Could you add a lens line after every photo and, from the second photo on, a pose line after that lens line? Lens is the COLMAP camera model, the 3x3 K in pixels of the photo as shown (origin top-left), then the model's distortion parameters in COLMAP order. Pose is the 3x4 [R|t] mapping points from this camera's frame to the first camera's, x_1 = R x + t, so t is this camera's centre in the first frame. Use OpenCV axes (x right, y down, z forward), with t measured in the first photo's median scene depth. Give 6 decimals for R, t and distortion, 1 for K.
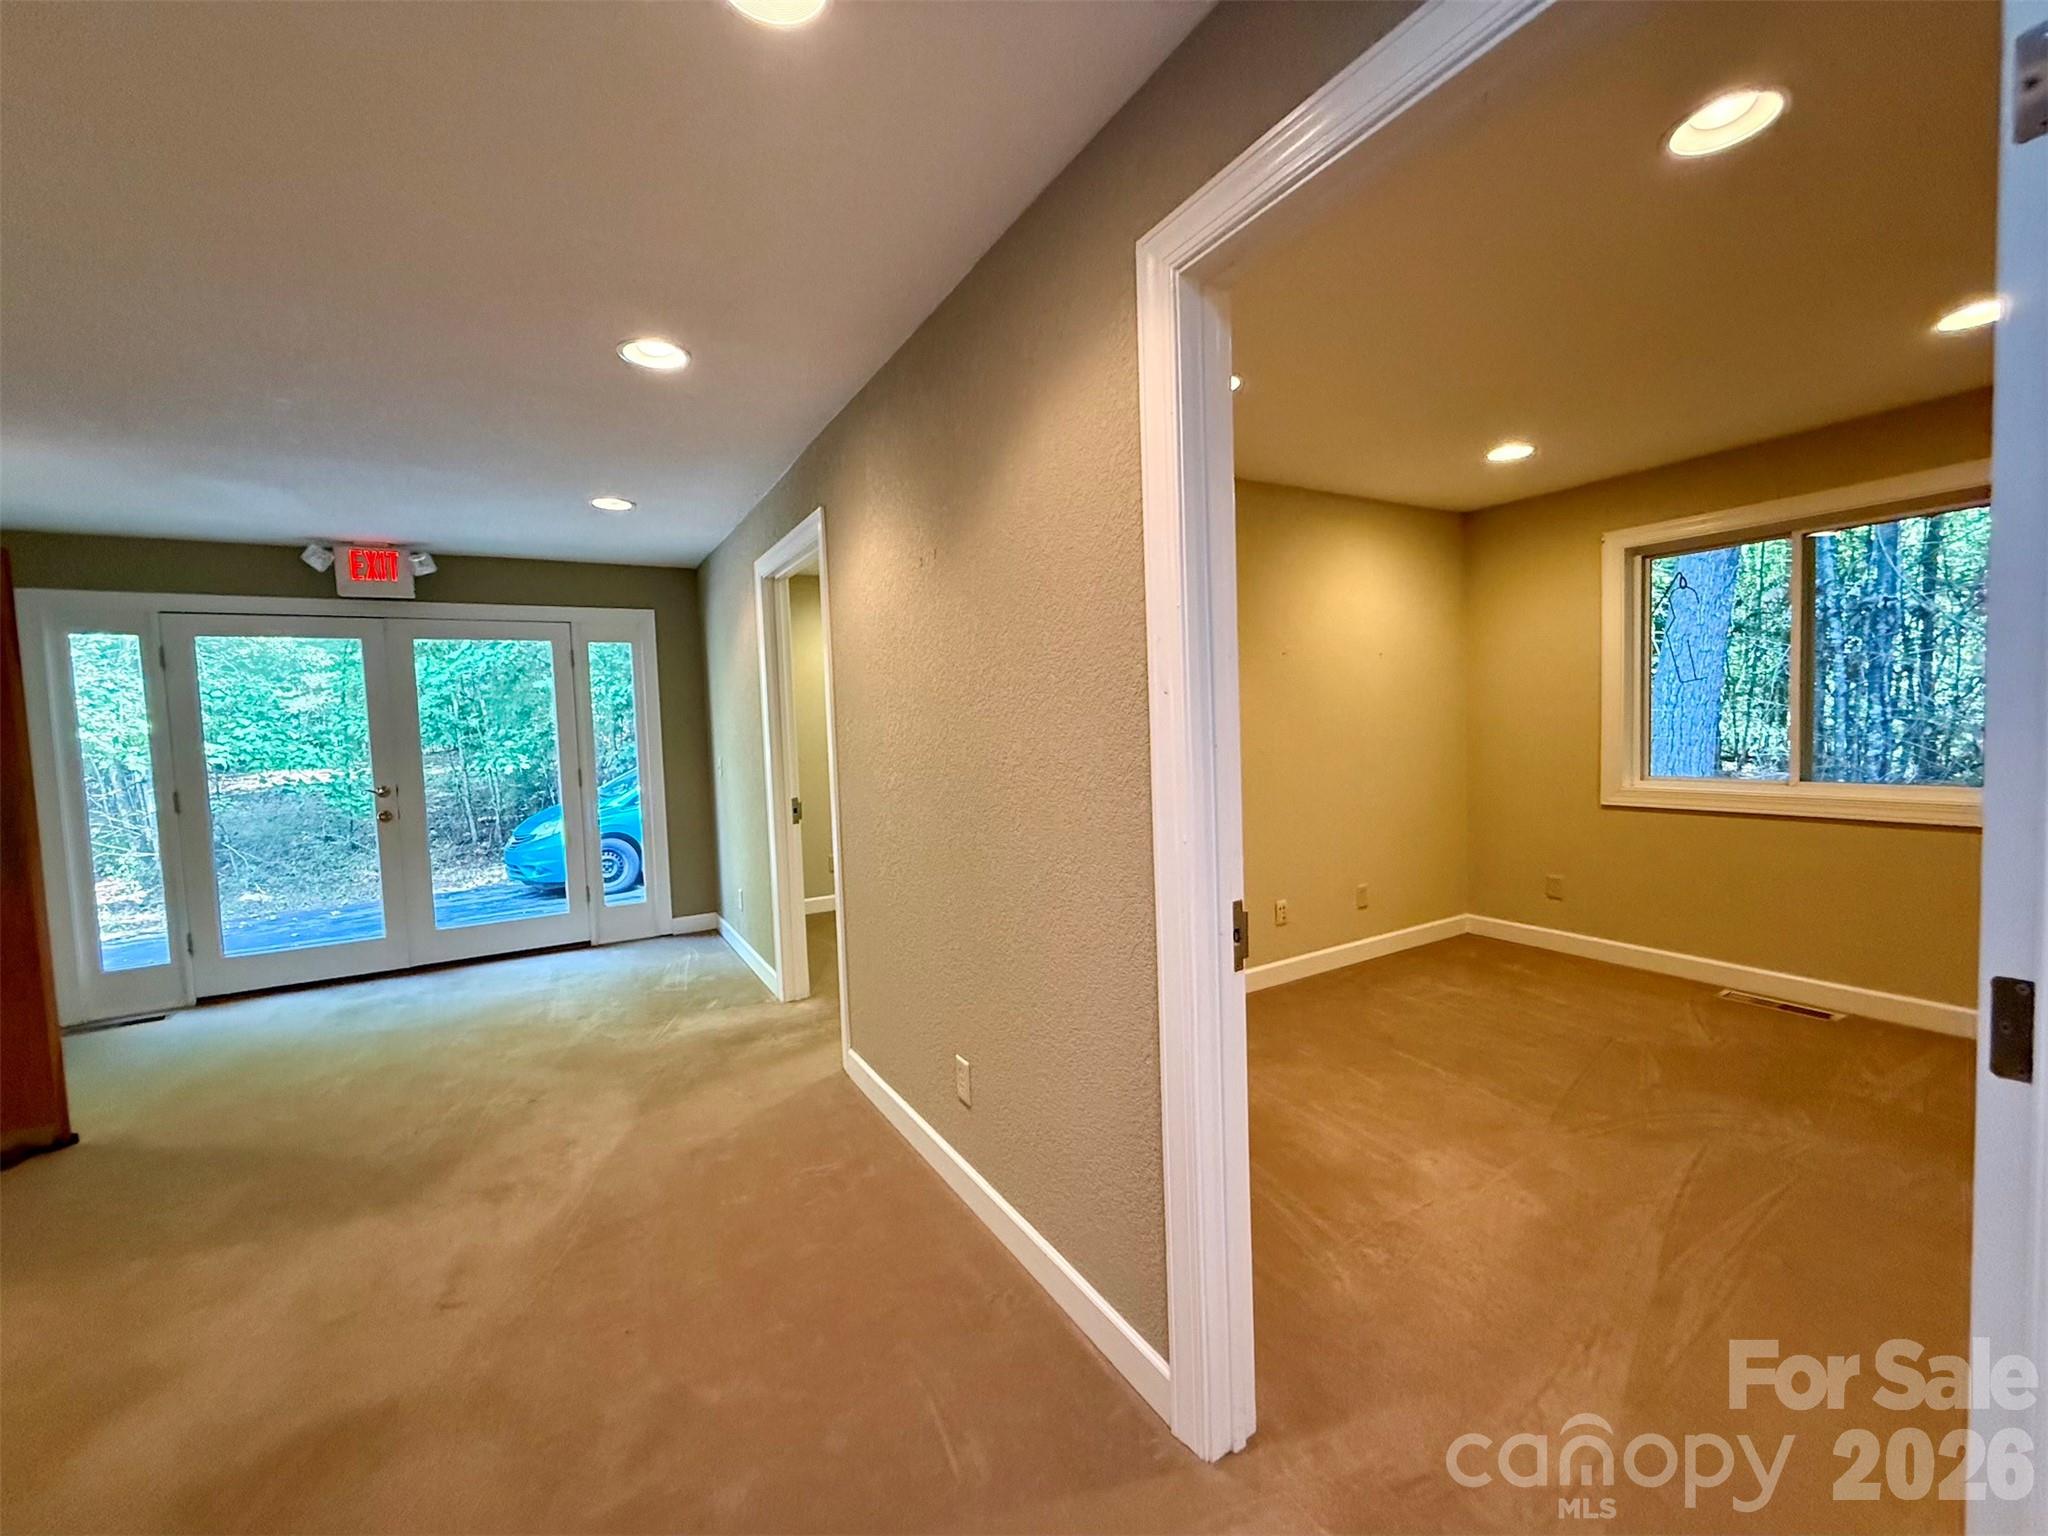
lens RADIAL K [[829.3, 0, 1023.5], [0, 829.3, 767.7], [0, 0, 1]] dist [0.000720, -0.000013]
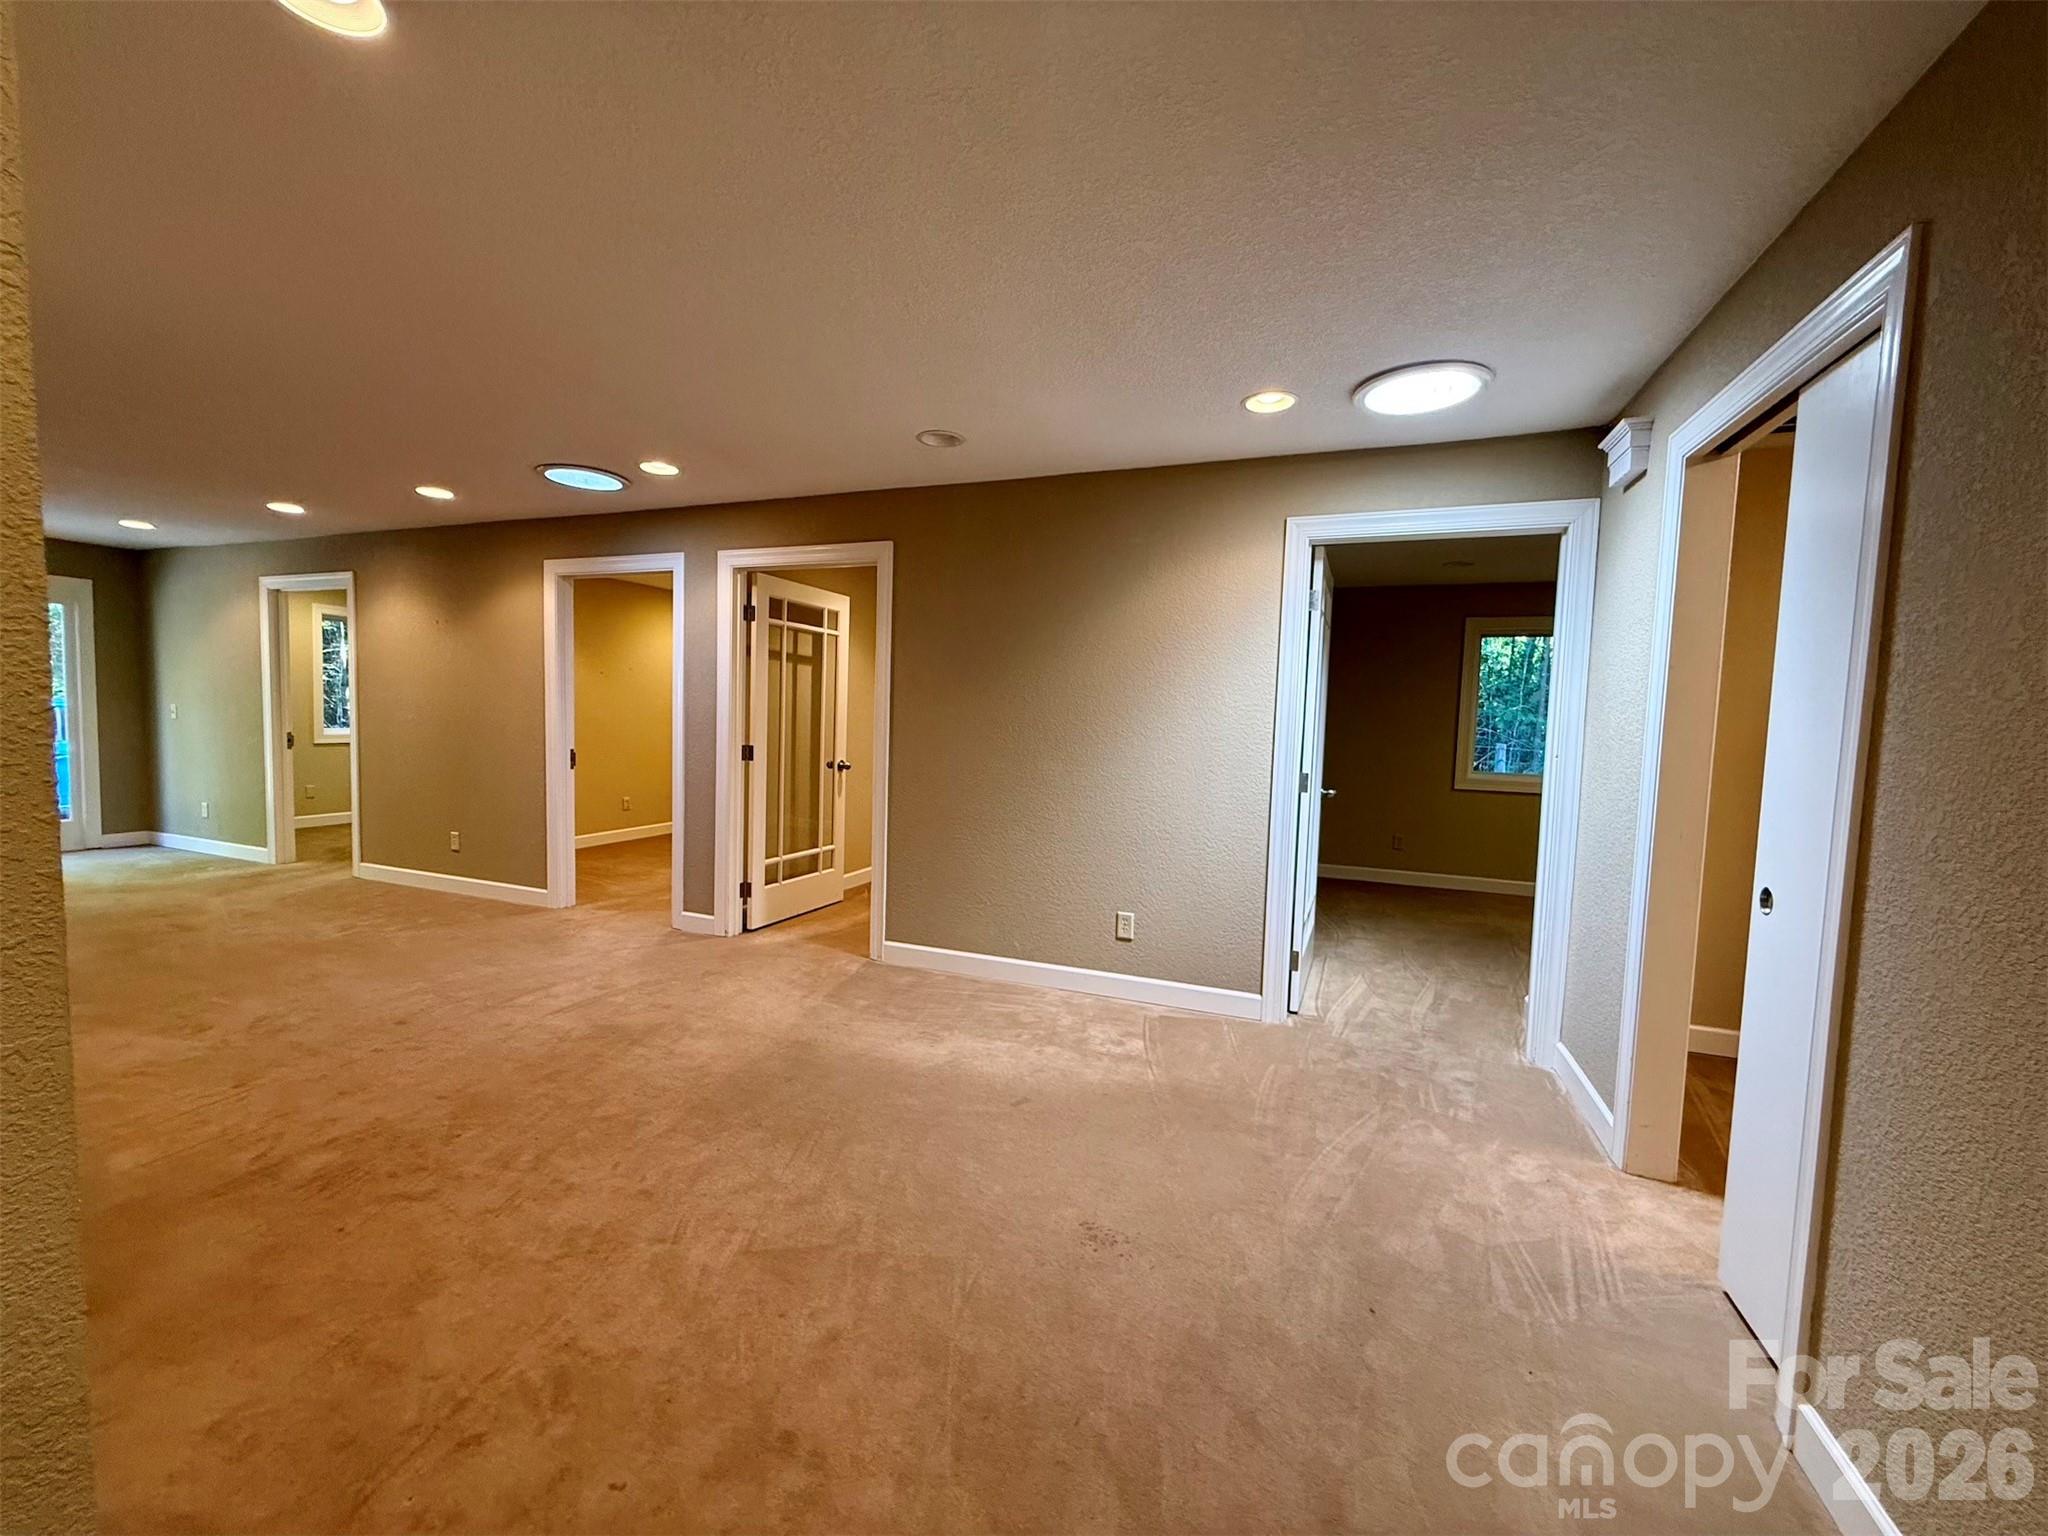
lens RADIAL K [[829.3, 0, 1020.9], [0, 829.3, 761.9], [0, 0, 1]] dist [0.000720, -0.000013]
pose [[0.792645, 0.021985, 0.609287, -0.115058], [-0.023245, 0.999713, -0.005833, 0.058531], [-0.609240, -0.009539, 0.792929, -0.903000]]
